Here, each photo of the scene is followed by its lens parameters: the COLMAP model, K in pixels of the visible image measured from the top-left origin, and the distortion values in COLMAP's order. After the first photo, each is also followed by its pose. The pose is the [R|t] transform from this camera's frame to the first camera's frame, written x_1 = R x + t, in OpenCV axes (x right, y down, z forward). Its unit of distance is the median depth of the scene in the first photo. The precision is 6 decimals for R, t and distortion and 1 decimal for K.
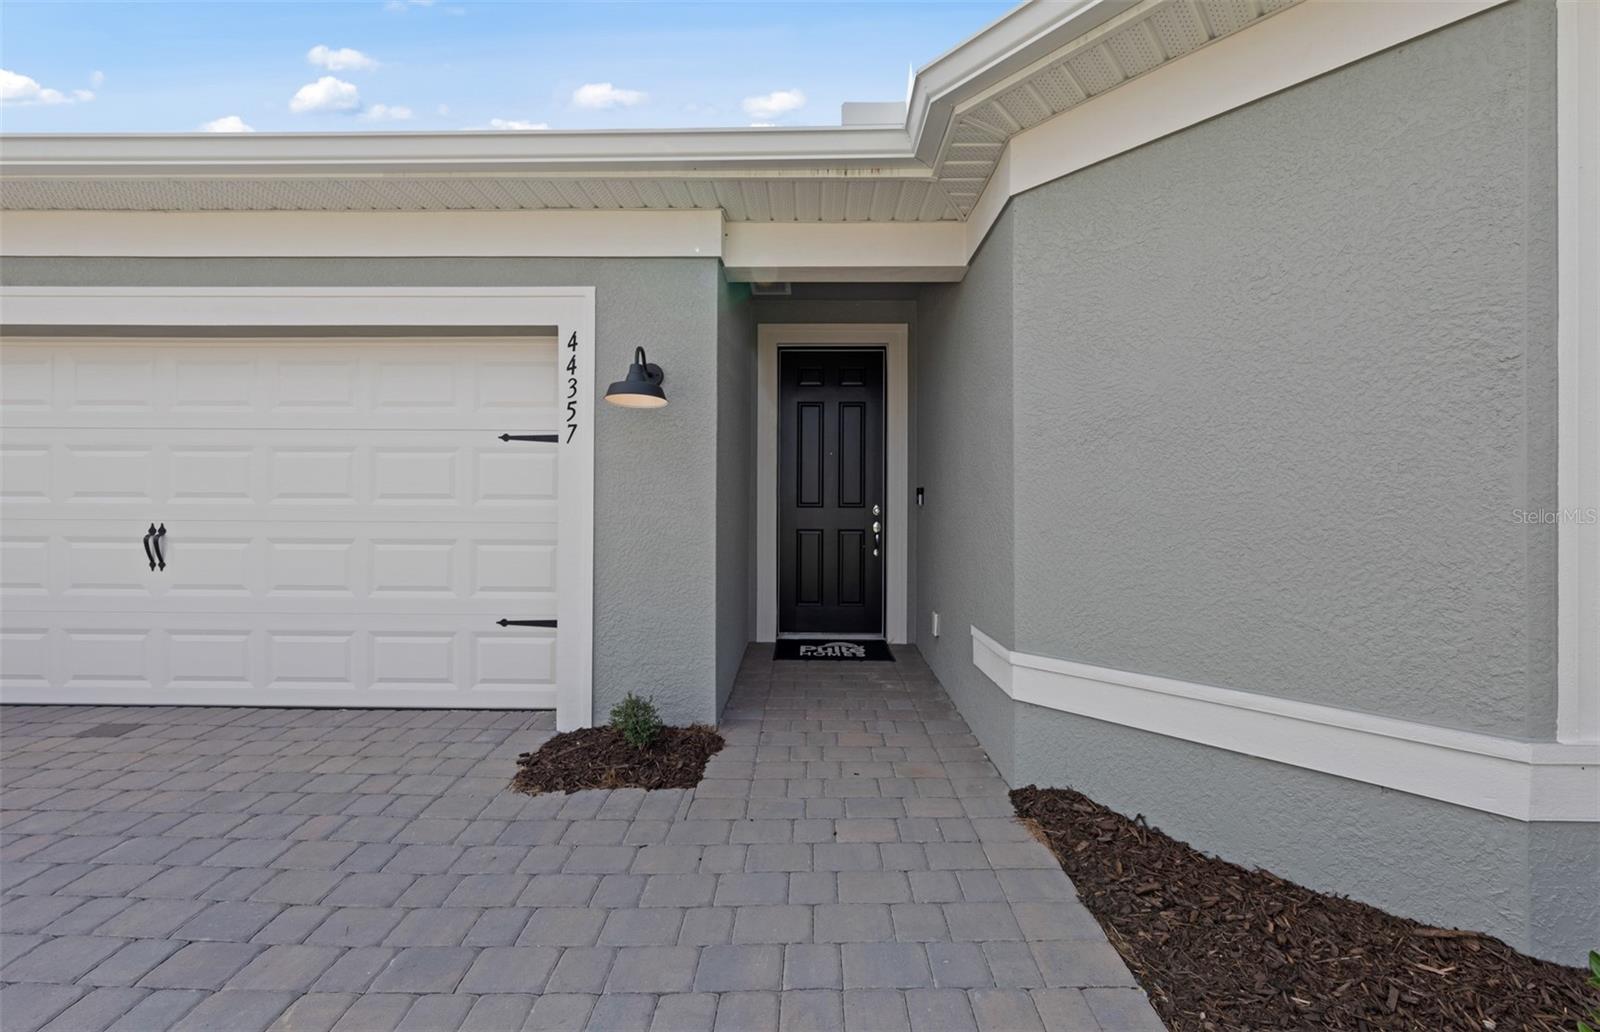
lens RADIAL K [[619.2, 0, 800.0], [0, 619.2, 516.0], [0, 0, 1]] dist [-0.001374, -0.000078]
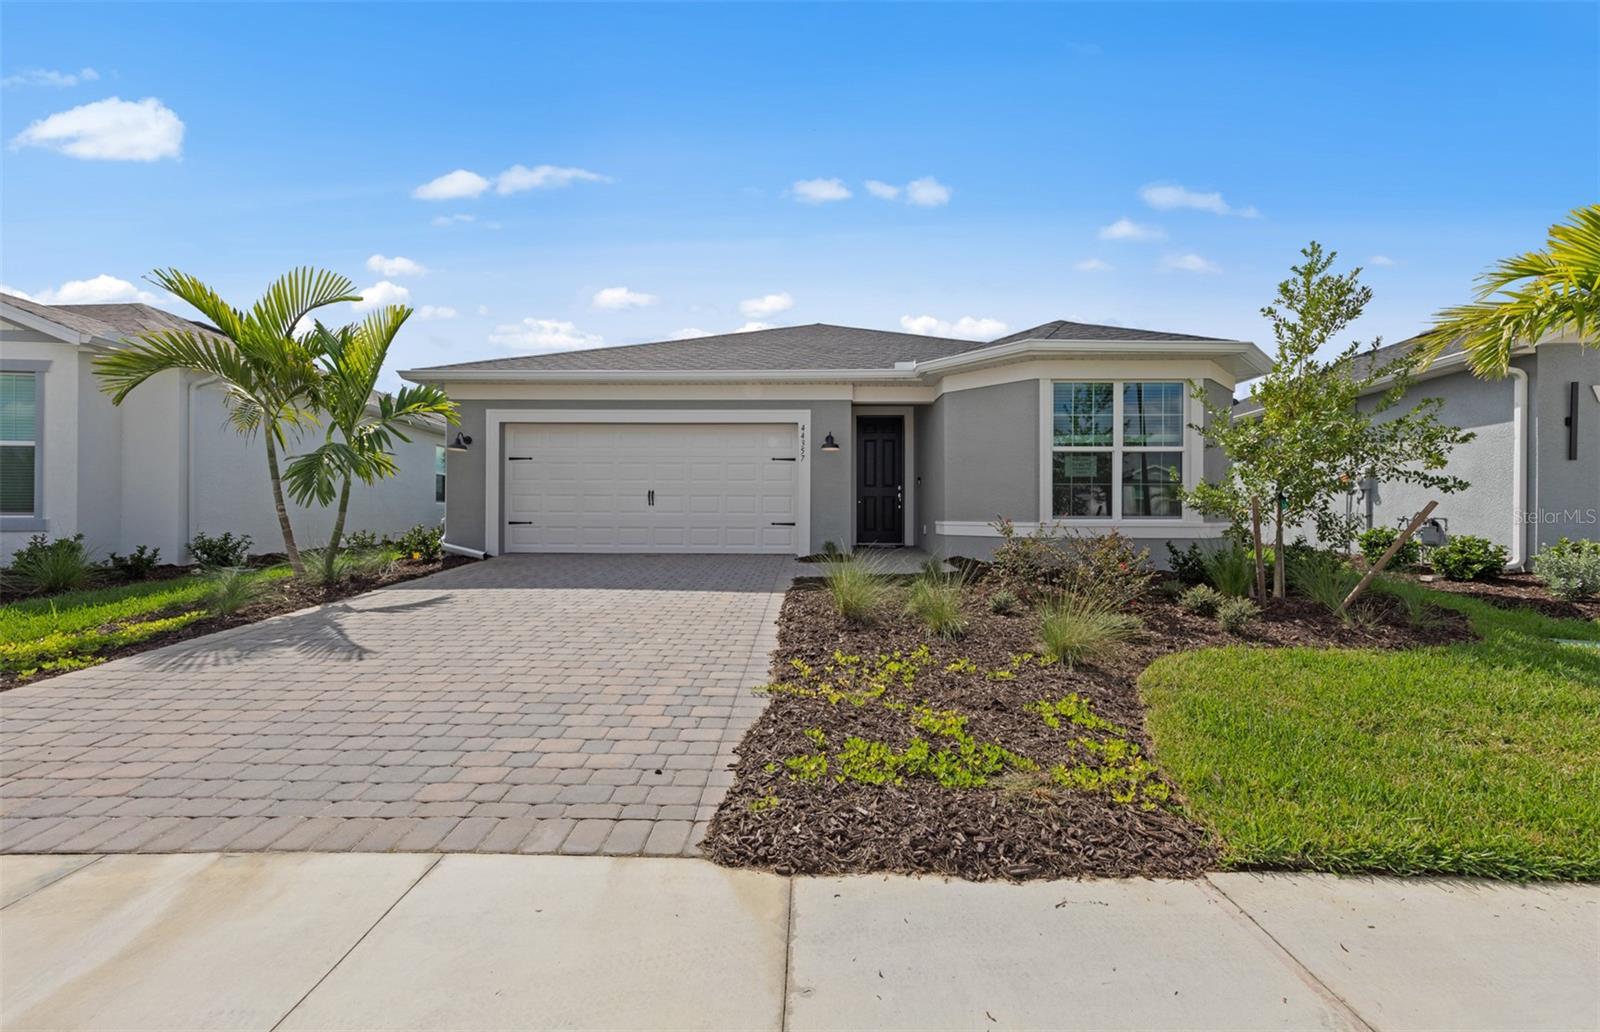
lens RADIAL K [[619.2, 0, 800.0], [0, 619.2, 516.0], [0, 0, 1]] dist [-0.001374, -0.000078]
pose [[0.999990, -0.002551, -0.003656, -0.344575], [0.002559, 0.999994, 0.002254, 0.129770], [0.003650, -0.002264, 0.999991, -1.868025]]
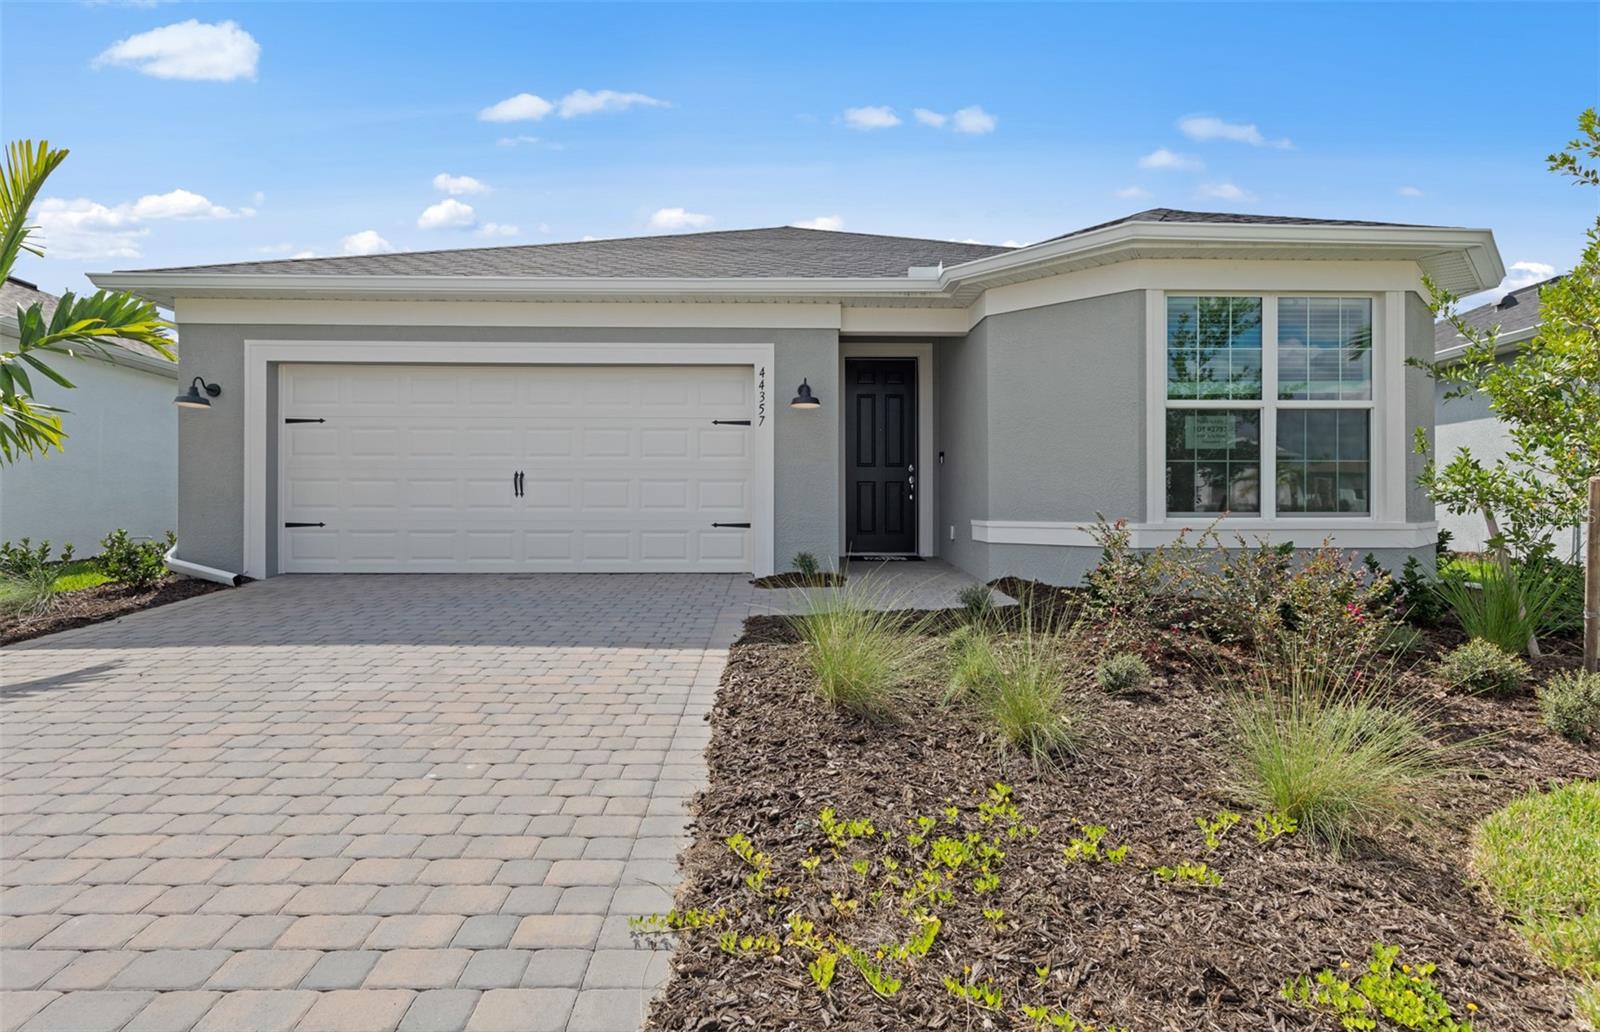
lens RADIAL K [[841.4, 0, 800.0], [0, 841.4, 516.0], [0, 0, 1]] dist [0.001384, -0.000314]
pose [[0.999160, -0.005718, 0.040569, -0.332048], [0.005245, 0.999917, 0.011746, 0.118657], [-0.040633, -0.011523, 0.999108, -1.465241]]
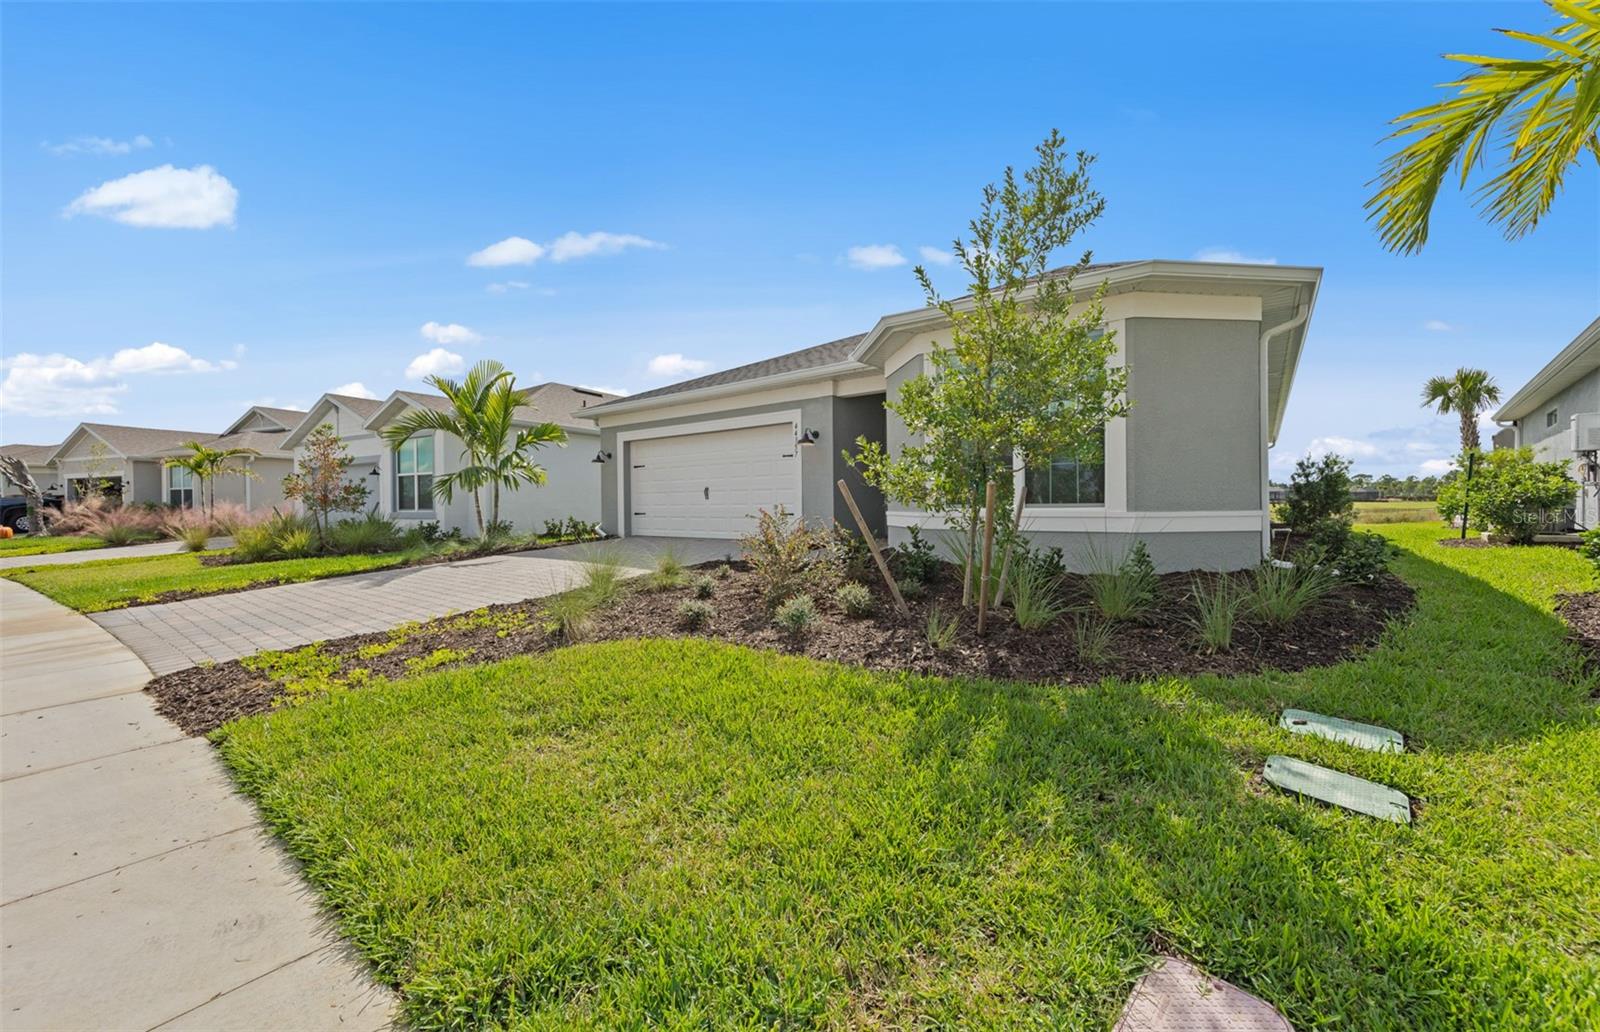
lens RADIAL K [[619.2, 0, 800.0], [0, 619.2, 516.0], [0, 0, 1]] dist [-0.001374, -0.000078]
pose [[0.799333, -0.004832, -0.600870, 1.502809], [0.019671, 0.999642, 0.018129, 0.126261], [0.600567, -0.026311, 0.799141, -1.504576]]
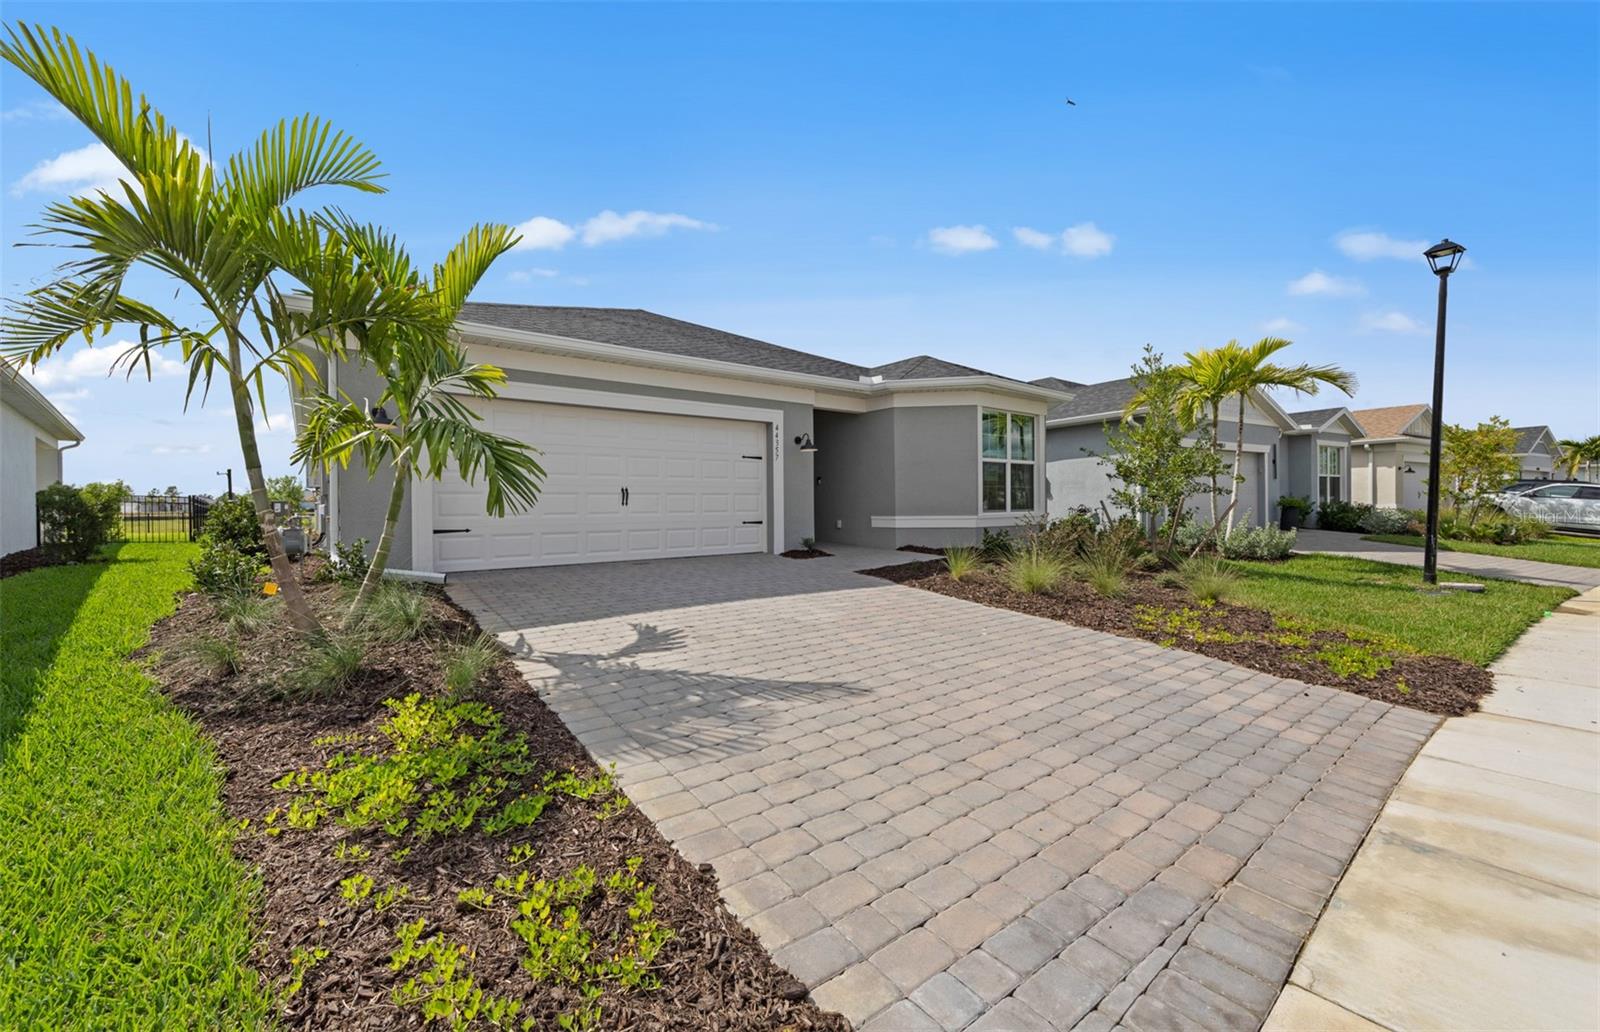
lens RADIAL K [[619.2, 0, 800.0], [0, 619.2, 516.0], [0, 0, 1]] dist [-0.001374, -0.000078]
pose [[0.776935, -0.023435, 0.629145, -2.057529], [0.016536, 0.999722, 0.016818, 0.098372], [-0.629364, -0.002663, 0.777106, -1.352413]]
